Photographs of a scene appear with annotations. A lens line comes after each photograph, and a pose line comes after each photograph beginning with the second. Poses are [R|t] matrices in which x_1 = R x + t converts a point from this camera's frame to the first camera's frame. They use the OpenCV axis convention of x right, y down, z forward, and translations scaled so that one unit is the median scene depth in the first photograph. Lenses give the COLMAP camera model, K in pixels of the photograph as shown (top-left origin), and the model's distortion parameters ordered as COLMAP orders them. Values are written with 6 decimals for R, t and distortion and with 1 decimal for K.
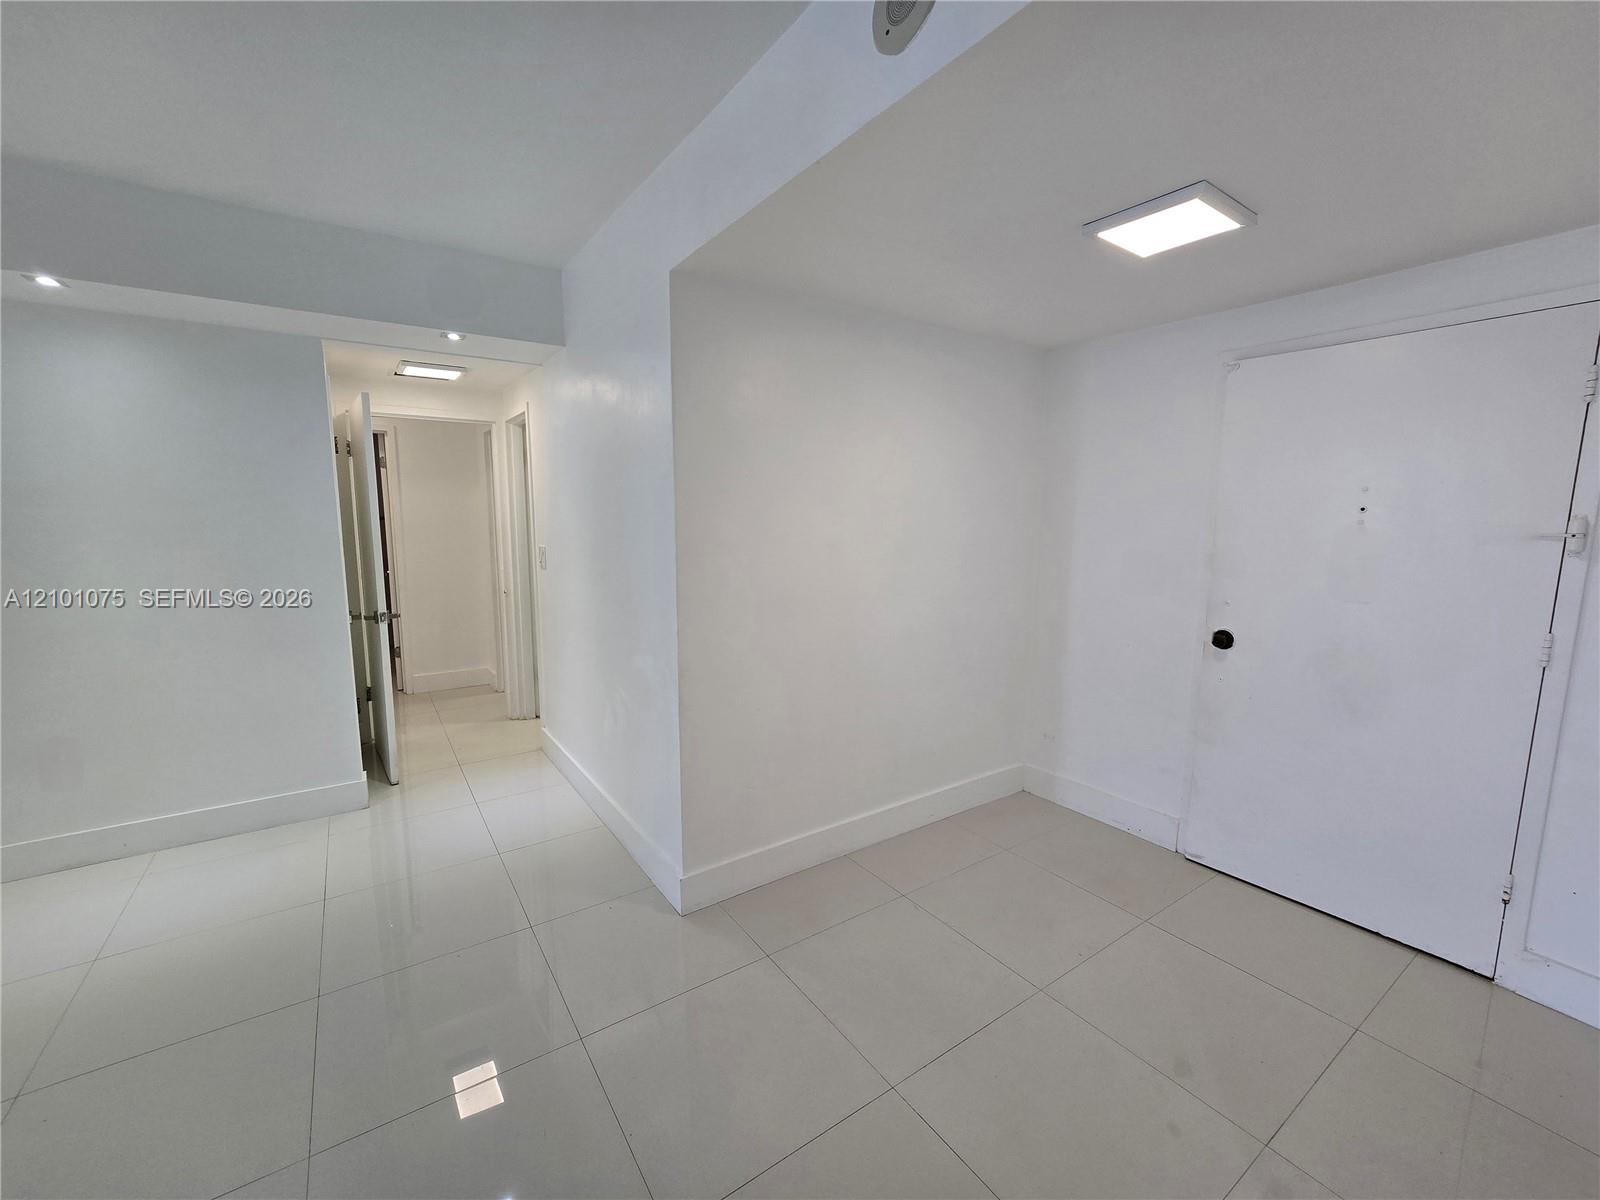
lens RADIAL K [[656.9, 0, 807.8], [0, 656.9, 600.3], [0, 0, 1]] dist [0.001343, 0.000320]
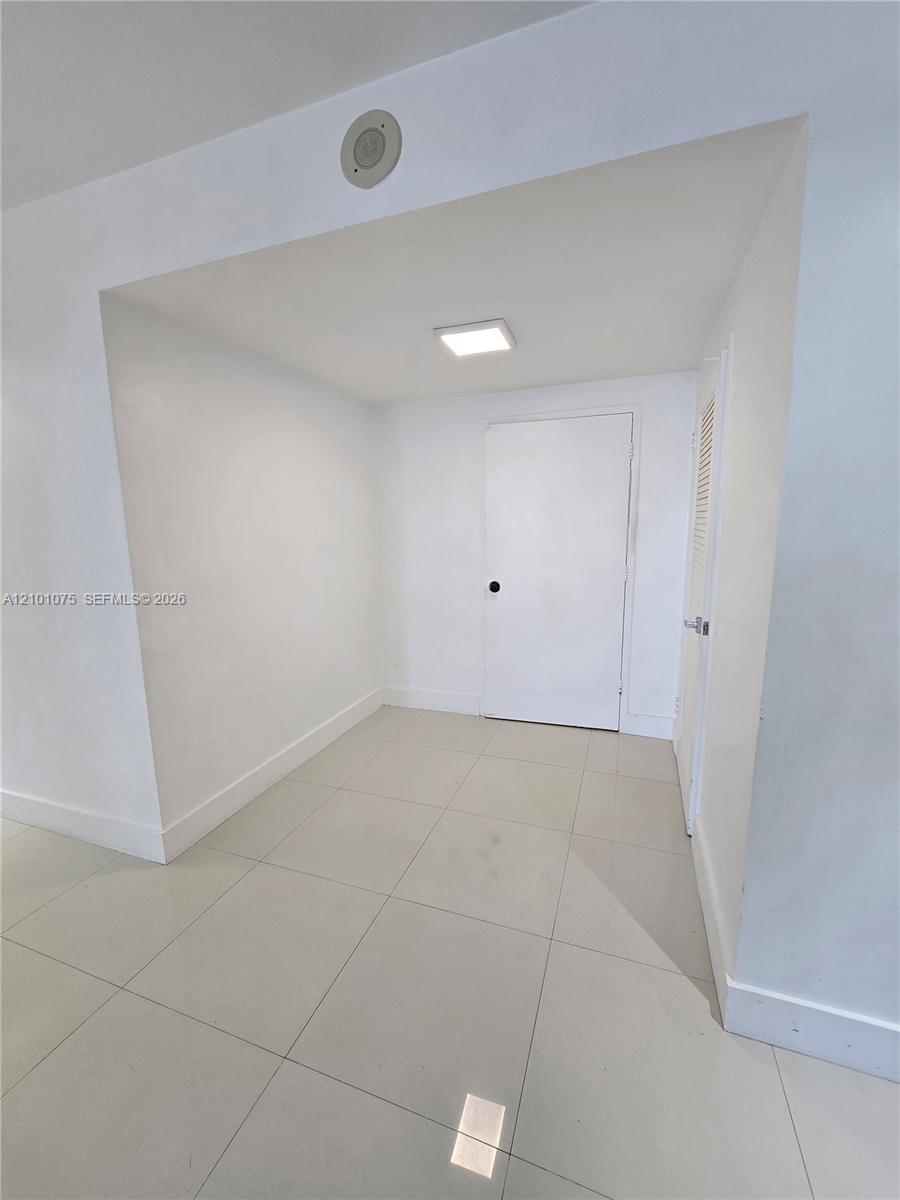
lens RADIAL K [[492.7, 0, 447.8], [0, 492.7, 603.9], [0, 0, 1]] dist [0.001343, 0.000320]
pose [[0.817384, -0.109394, 0.565611, -0.219435], [0.095273, 0.993955, 0.054558, 0.022582], [-0.568160, 0.009293, 0.822866, 0.000201]]
